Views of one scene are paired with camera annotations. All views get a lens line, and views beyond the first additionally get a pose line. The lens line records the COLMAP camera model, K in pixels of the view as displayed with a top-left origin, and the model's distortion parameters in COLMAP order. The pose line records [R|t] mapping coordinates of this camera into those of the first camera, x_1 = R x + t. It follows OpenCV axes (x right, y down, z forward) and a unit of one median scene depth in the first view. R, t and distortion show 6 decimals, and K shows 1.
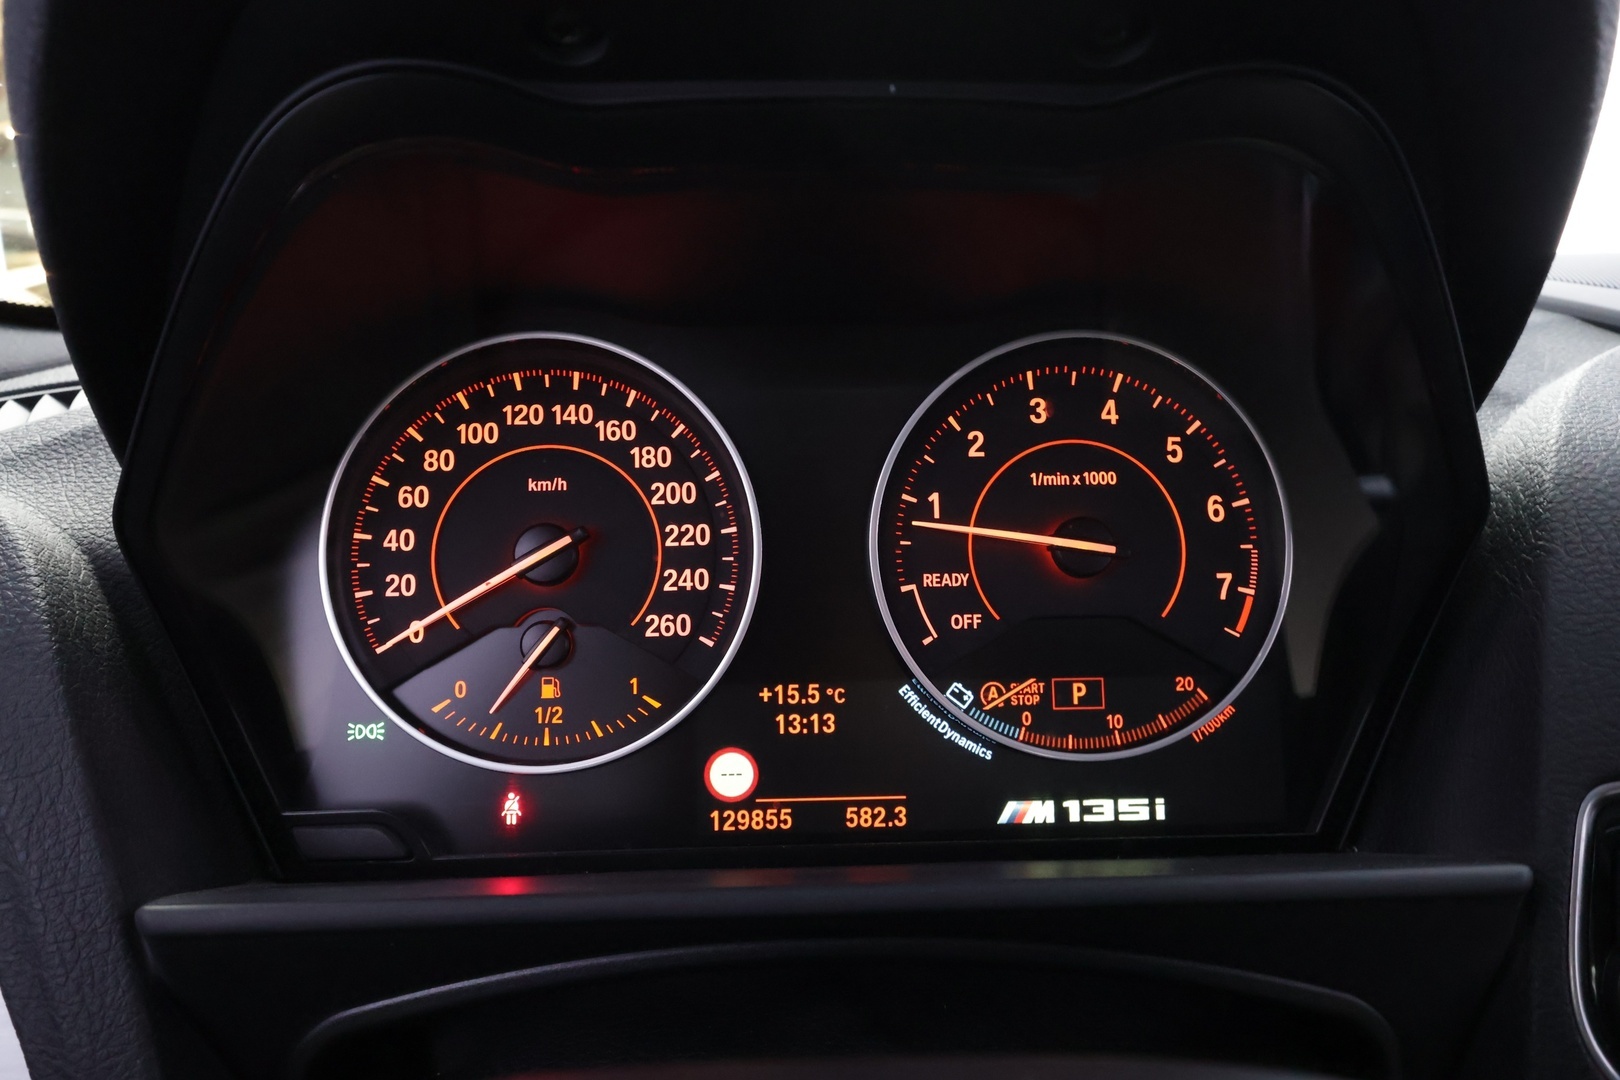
lens RADIAL K [[1086.2, 0, 800.4], [0, 1086.2, 540.3], [0, 0, 1]] dist [-0.007797, 0.000242]
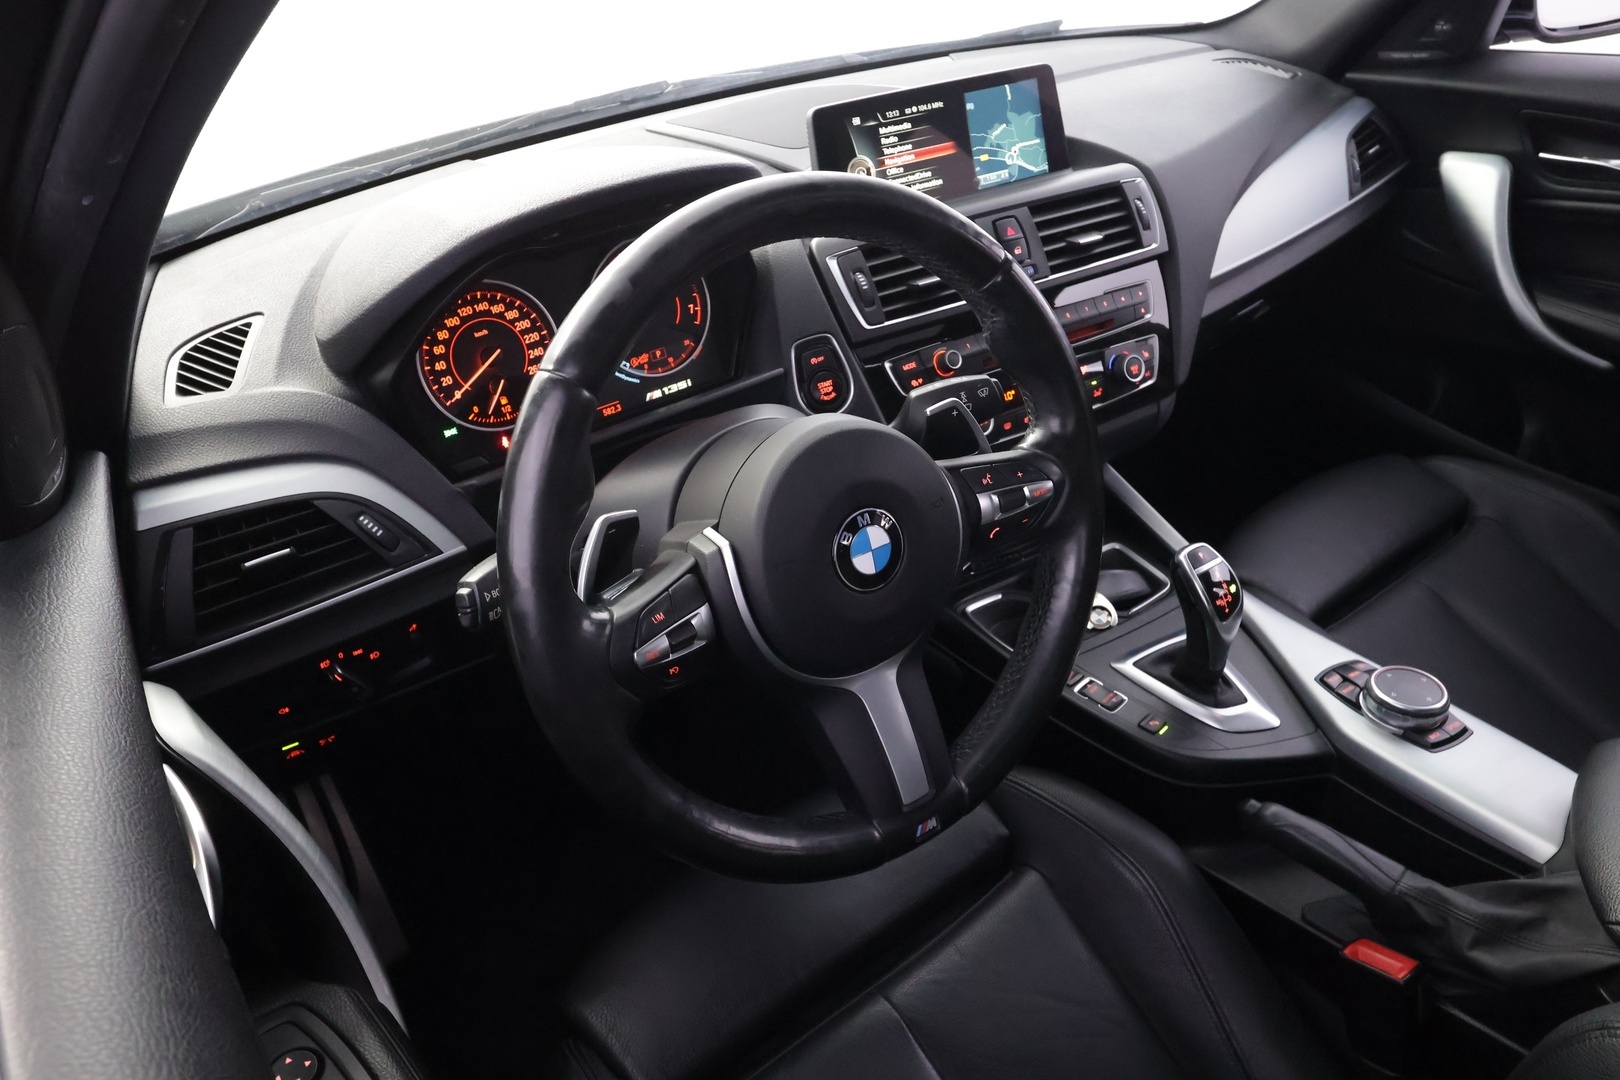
lens RADIAL K [[1086.2, 0, 818.5], [0, 1086.2, 531.2], [0, 0, 1]] dist [-0.007797, 0.000242]
pose [[0.810076, -0.344383, 0.474529, -1.050318], [0.172329, 0.913426, 0.368722, -0.476970], [-0.560428, -0.216918, 0.799291, -1.907781]]
